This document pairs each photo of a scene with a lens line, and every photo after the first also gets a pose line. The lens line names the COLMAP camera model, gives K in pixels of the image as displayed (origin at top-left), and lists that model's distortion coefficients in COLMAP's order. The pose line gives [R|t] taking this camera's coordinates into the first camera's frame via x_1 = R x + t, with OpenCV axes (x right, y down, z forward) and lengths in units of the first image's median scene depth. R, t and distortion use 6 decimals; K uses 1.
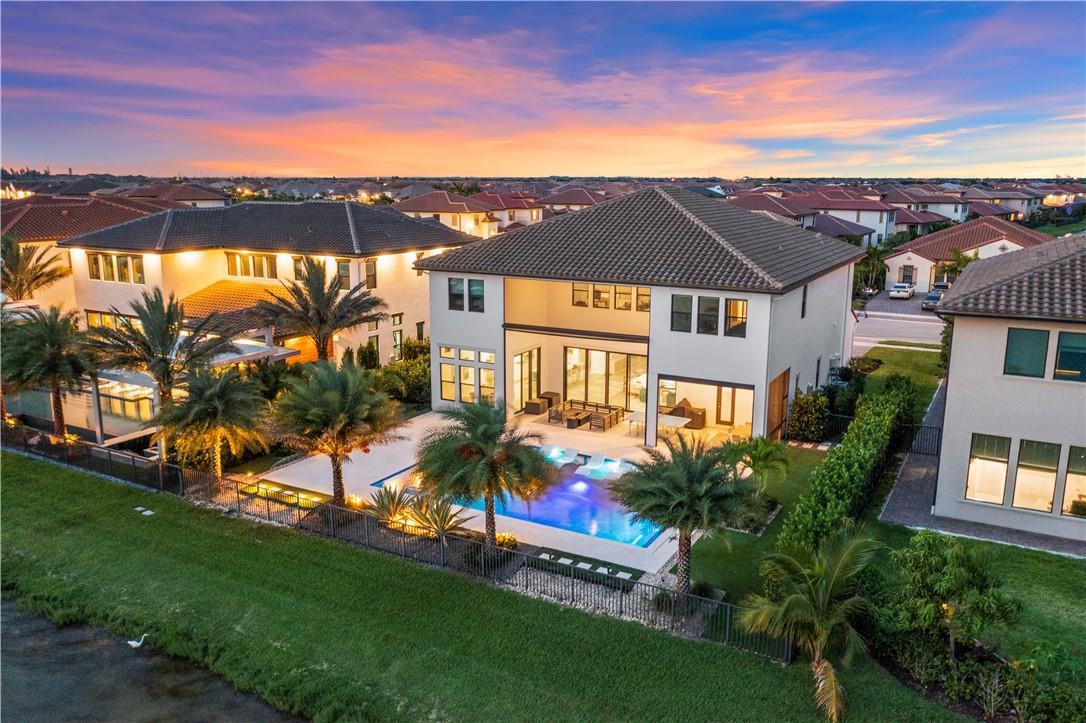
lens RADIAL K [[852.6, 0, 543.0], [0, 852.6, 361.5], [0, 0, 1]] dist [-0.011734, -0.004133]
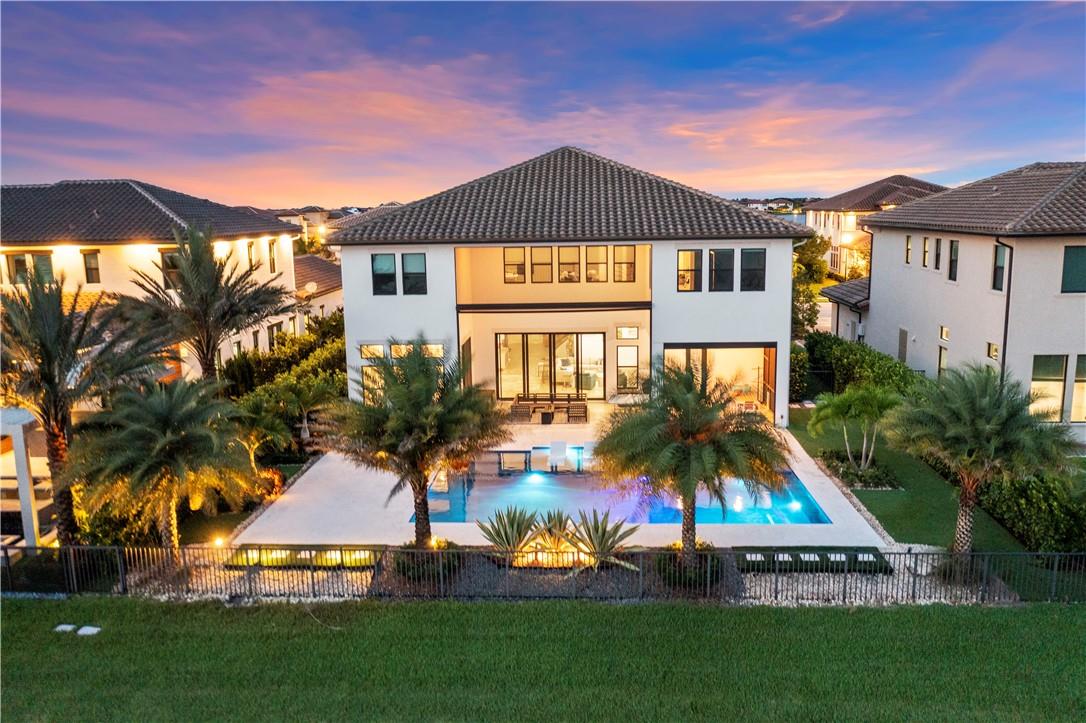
lens RADIAL K [[852.6, 0, 543.0], [0, 852.6, 361.5], [0, 0, 1]] dist [-0.011734, -0.004133]
pose [[0.898079, -0.098960, 0.428556, -0.406600], [0.113538, 0.993497, -0.008515, 0.030648], [-0.424927, 0.056304, 0.903475, 0.307557]]
